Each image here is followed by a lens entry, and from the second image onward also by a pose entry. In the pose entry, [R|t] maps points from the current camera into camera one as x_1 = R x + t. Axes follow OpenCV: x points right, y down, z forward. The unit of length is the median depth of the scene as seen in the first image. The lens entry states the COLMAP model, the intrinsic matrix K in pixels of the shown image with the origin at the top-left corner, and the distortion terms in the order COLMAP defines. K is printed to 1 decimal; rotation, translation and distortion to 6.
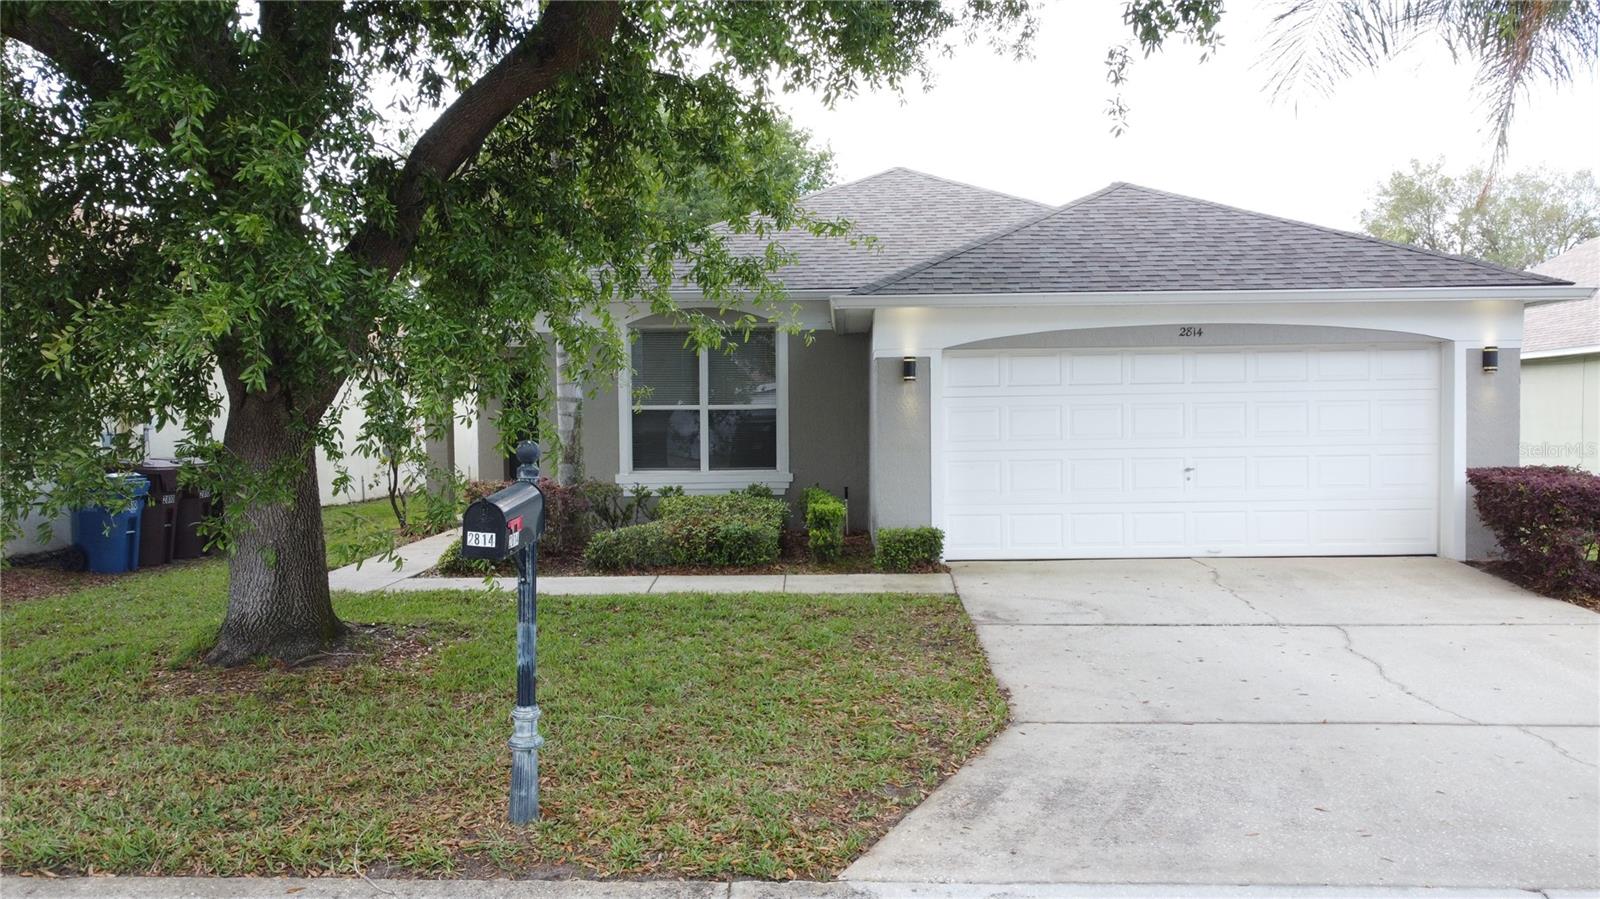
lens RADIAL K [[1205.9, 0, 800.0], [0, 1205.9, 449.5], [0, 0, 1]] dist [0.001243, -0.009130]
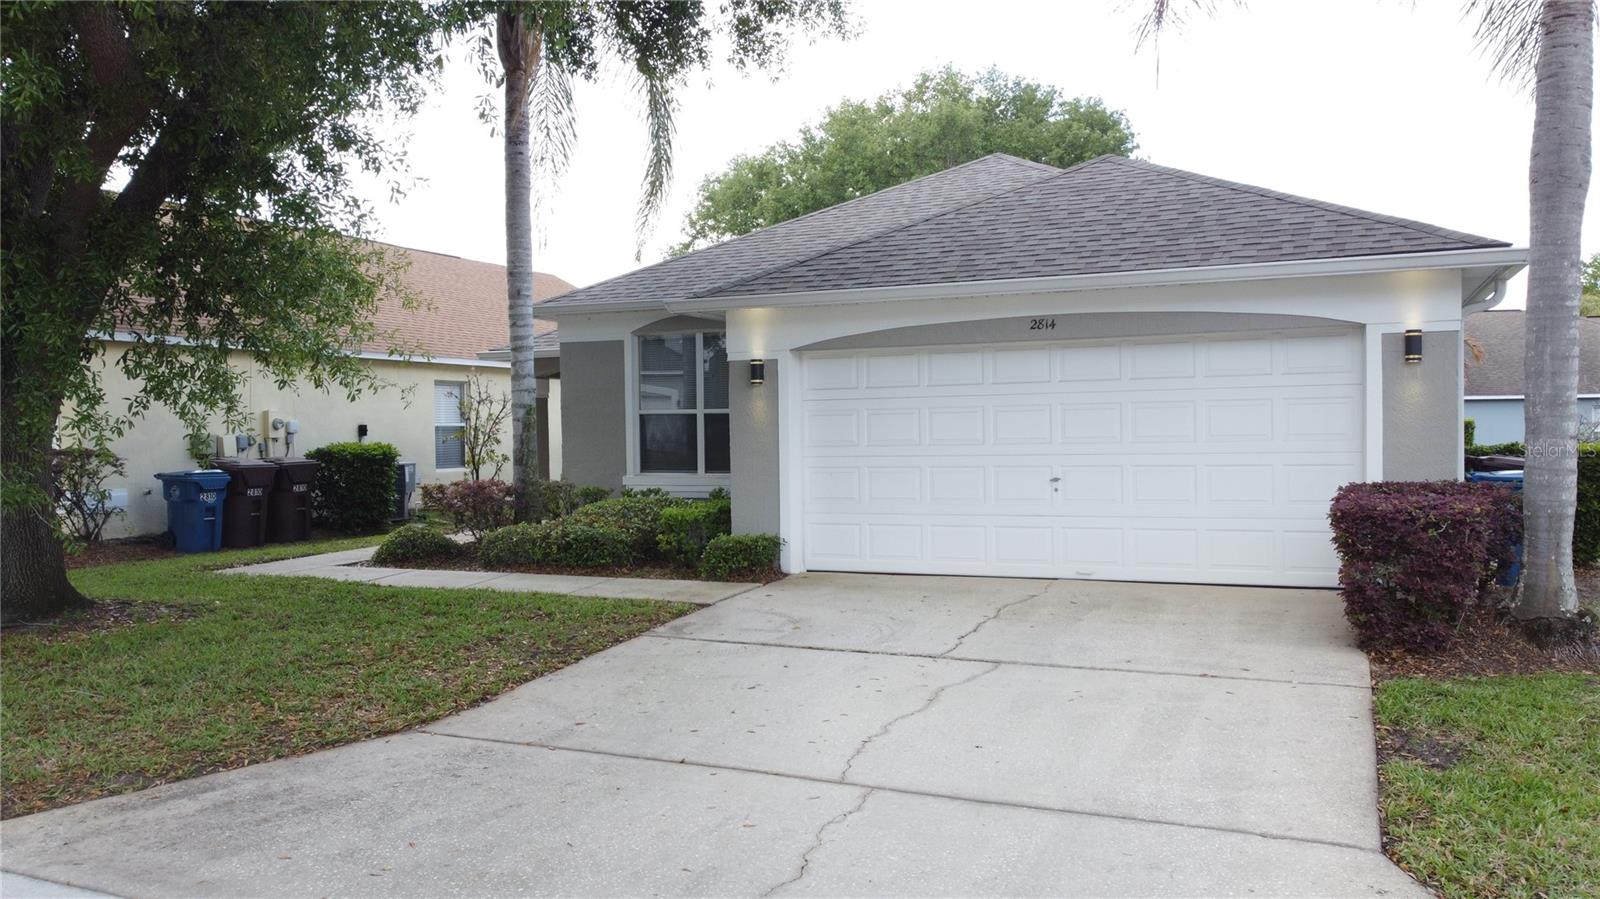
lens RADIAL K [[1205.9, 0, 800.0], [0, 1205.9, 449.5], [0, 0, 1]] dist [0.001243, -0.009130]
pose [[0.930043, 0.005136, -0.367414, 0.487144], [-0.005857, 0.999982, -0.000847, -0.003644], [0.367404, 0.002940, 0.930057, 0.112210]]
